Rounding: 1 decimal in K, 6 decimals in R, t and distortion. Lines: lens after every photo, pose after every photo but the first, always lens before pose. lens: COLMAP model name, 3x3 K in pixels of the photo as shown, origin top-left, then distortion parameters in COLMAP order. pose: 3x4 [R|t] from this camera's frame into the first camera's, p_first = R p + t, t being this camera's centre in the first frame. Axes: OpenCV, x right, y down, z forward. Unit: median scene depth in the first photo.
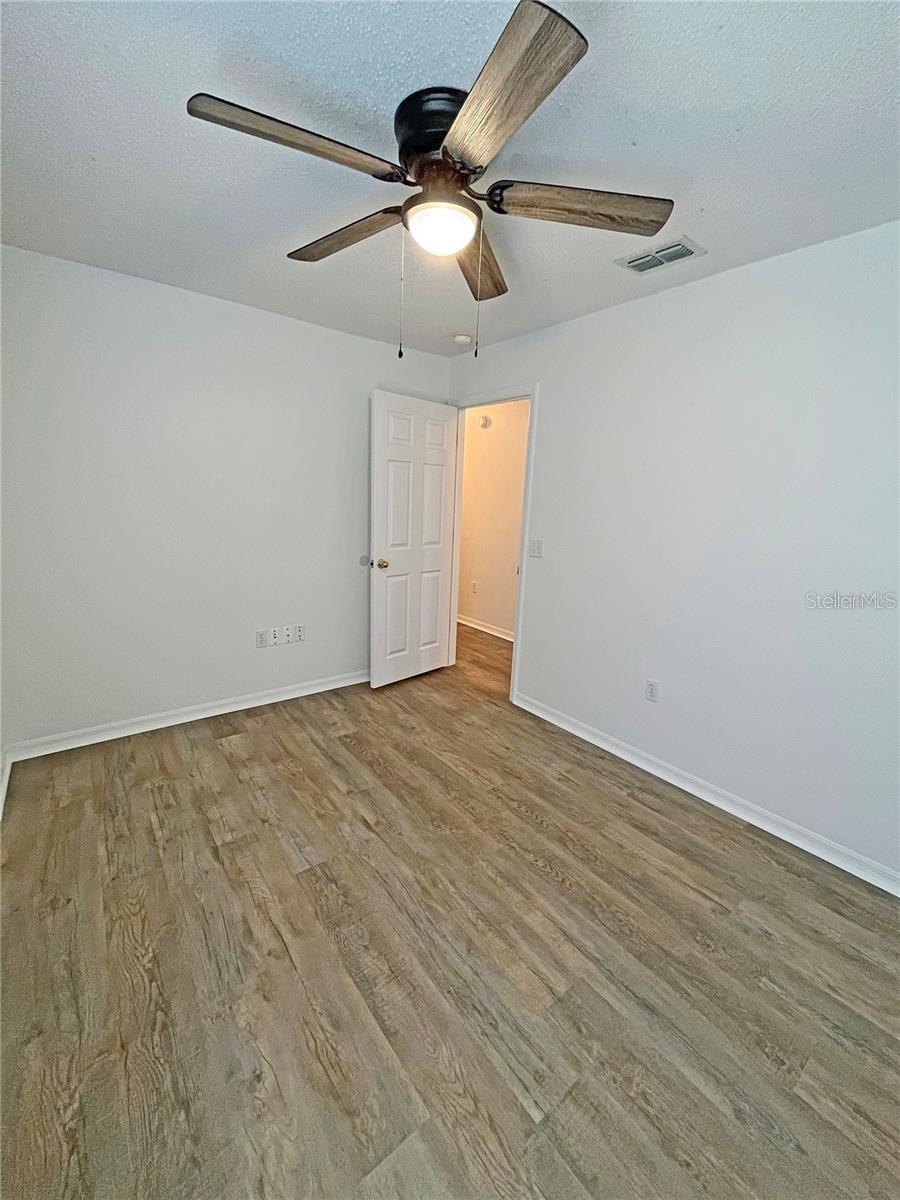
lens RADIAL K [[481.3, 0, 451.3], [0, 481.3, 597.8], [0, 0, 1]] dist [-0.002398, -0.000748]
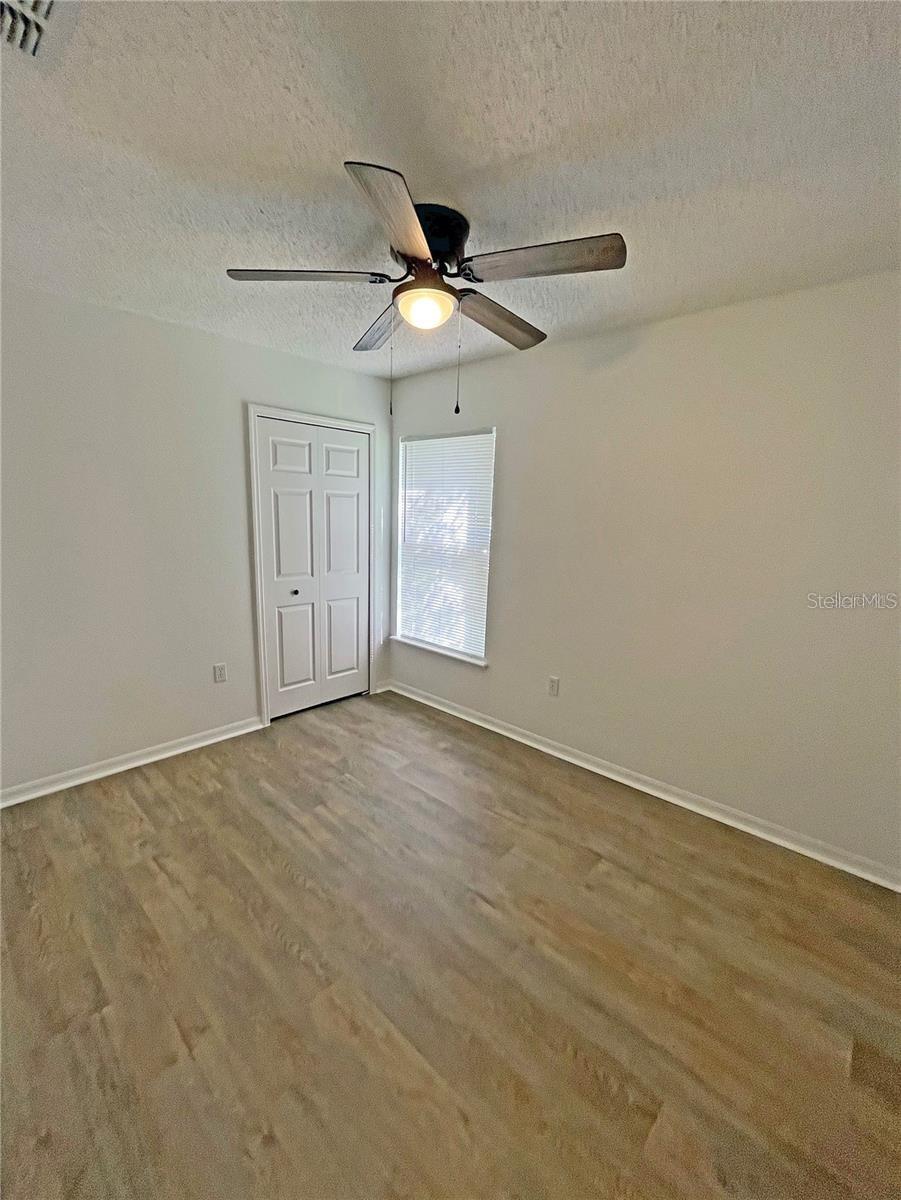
lens RADIAL K [[481.3, 0, 451.8], [0, 481.3, 597.8], [0, 0, 1]] dist [-0.002398, -0.000748]
pose [[-0.982691, -0.037662, -0.181383, 0.074752], [-0.104162, 0.922014, 0.372880, -0.407982], [0.153195, 0.385319, -0.909978, 1.688969]]
